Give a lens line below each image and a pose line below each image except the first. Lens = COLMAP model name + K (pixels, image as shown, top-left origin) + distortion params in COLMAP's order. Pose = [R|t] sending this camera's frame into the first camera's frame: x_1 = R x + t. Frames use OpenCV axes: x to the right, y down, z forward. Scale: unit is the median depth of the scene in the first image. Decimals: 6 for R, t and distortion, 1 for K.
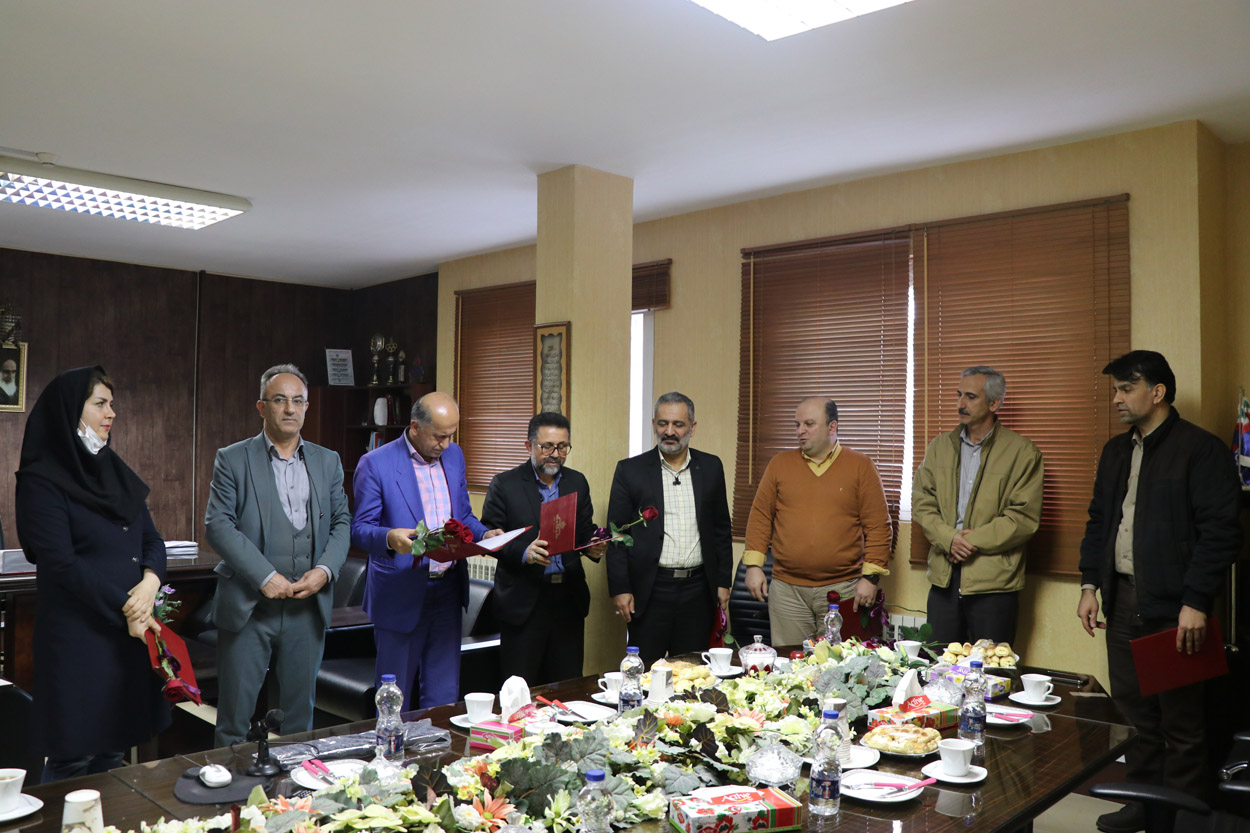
lens RADIAL K [[1032.7, 0, 613.1], [0, 1032.7, 421.4], [0, 0, 1]] dist [-0.185654, 0.162248]
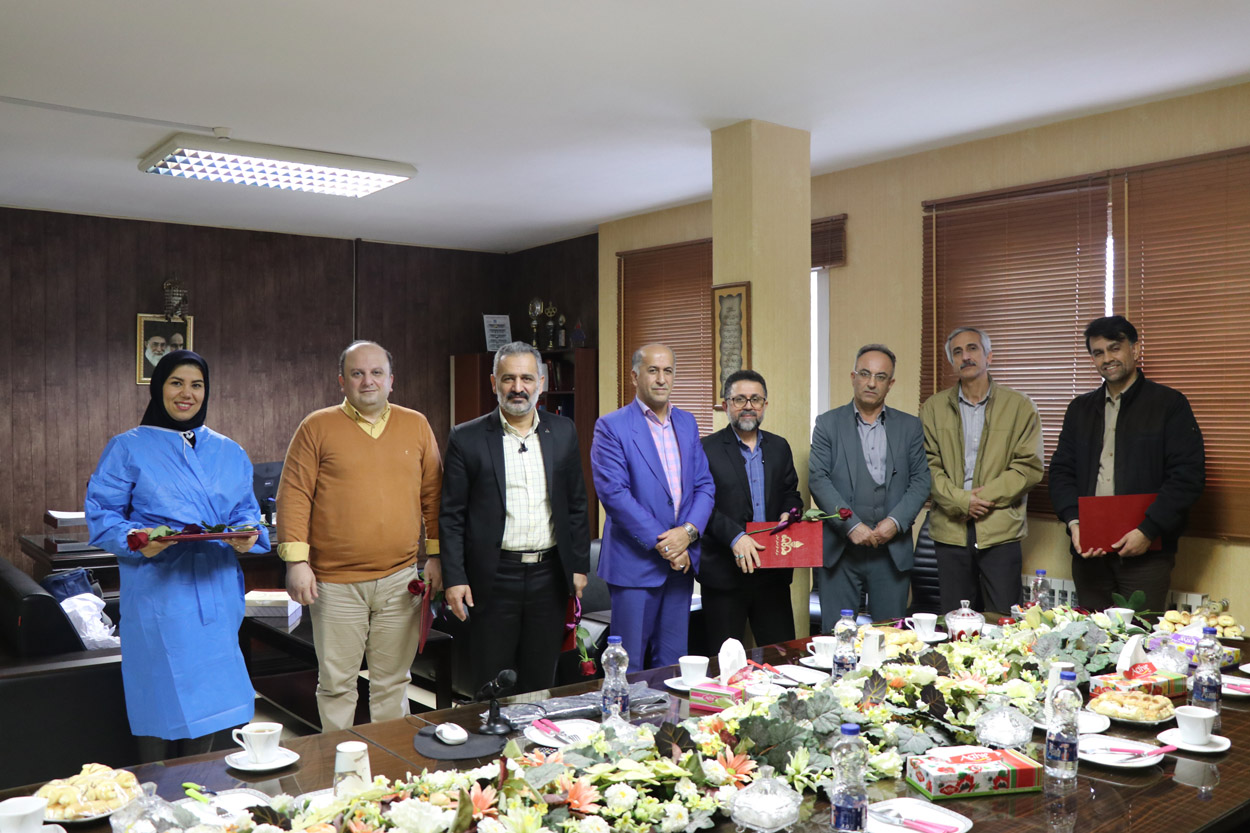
lens RADIAL K [[1079.4, 0, 620.6], [0, 1079.4, 429.4], [0, 0, 1]] dist [-0.172820, 0.179919]
pose [[0.992094, -0.010884, -0.125022, -0.039250], [0.015943, 0.999091, 0.039534, 0.000525], [0.124478, -0.041215, 0.991366, -0.026818]]
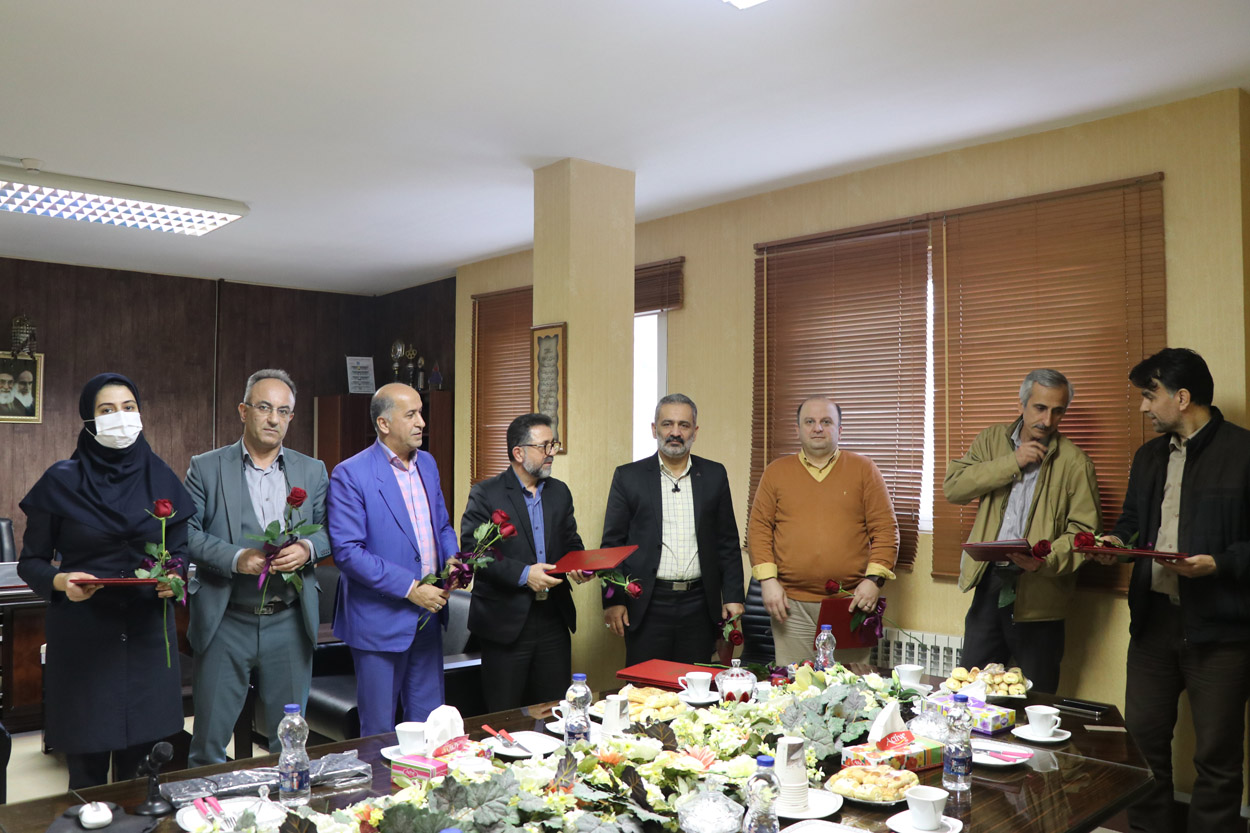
lens RADIAL K [[1032.5, 0, 614.6], [0, 1032.5, 428.7], [0, 0, 1]] dist [-0.182678, 0.153453]
pose [[0.998107, -0.008491, -0.060914, 0.062632], [0.008482, 0.999964, -0.000411, 0.001908], [0.060916, -0.000106, 0.998143, 0.056413]]
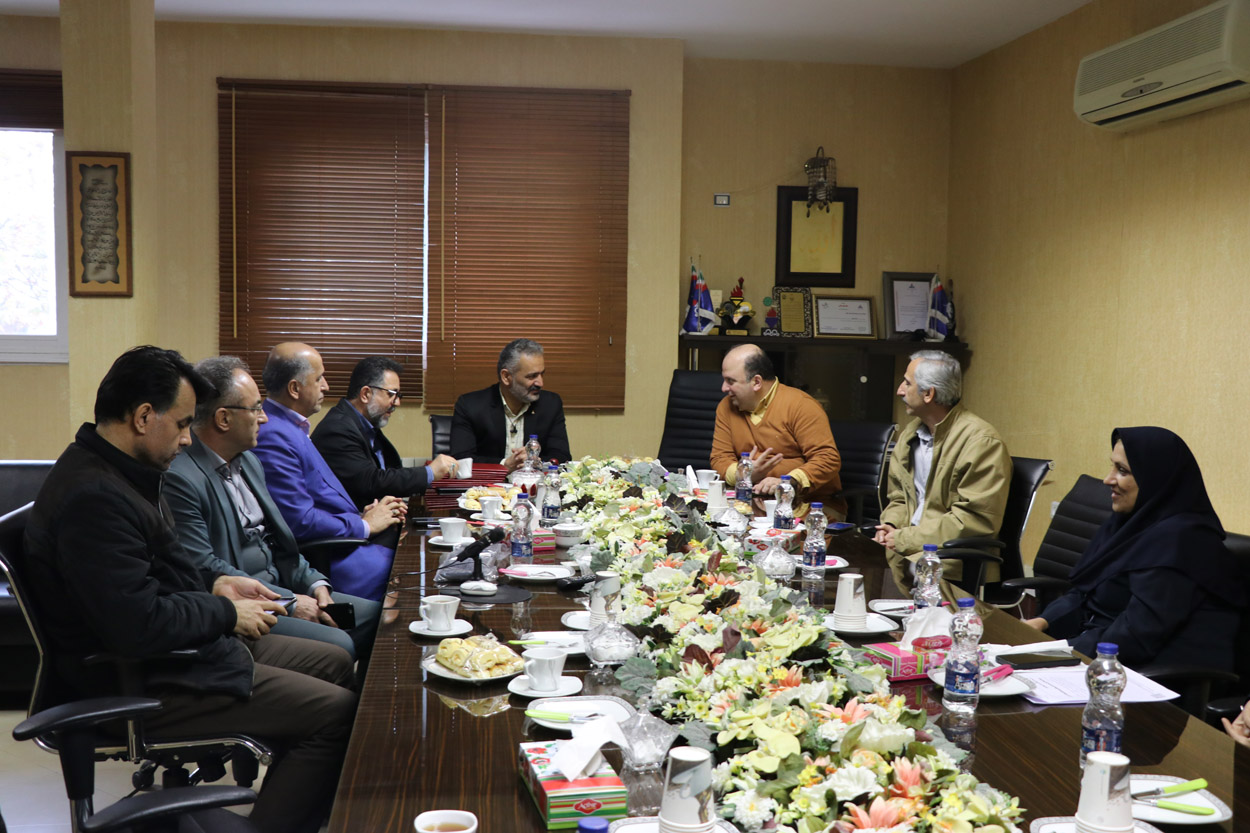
lens RADIAL K [[1359.4, 0, 625.0], [0, 1359.4, 416.5], [0, 0, 1]] dist [-0.018482, -0.016548]
pose [[0.634576, -0.063889, 0.770215, -0.699863], [-0.026071, 0.994241, 0.103952, -0.005993], [-0.772420, -0.086046, 0.629256, -0.063384]]
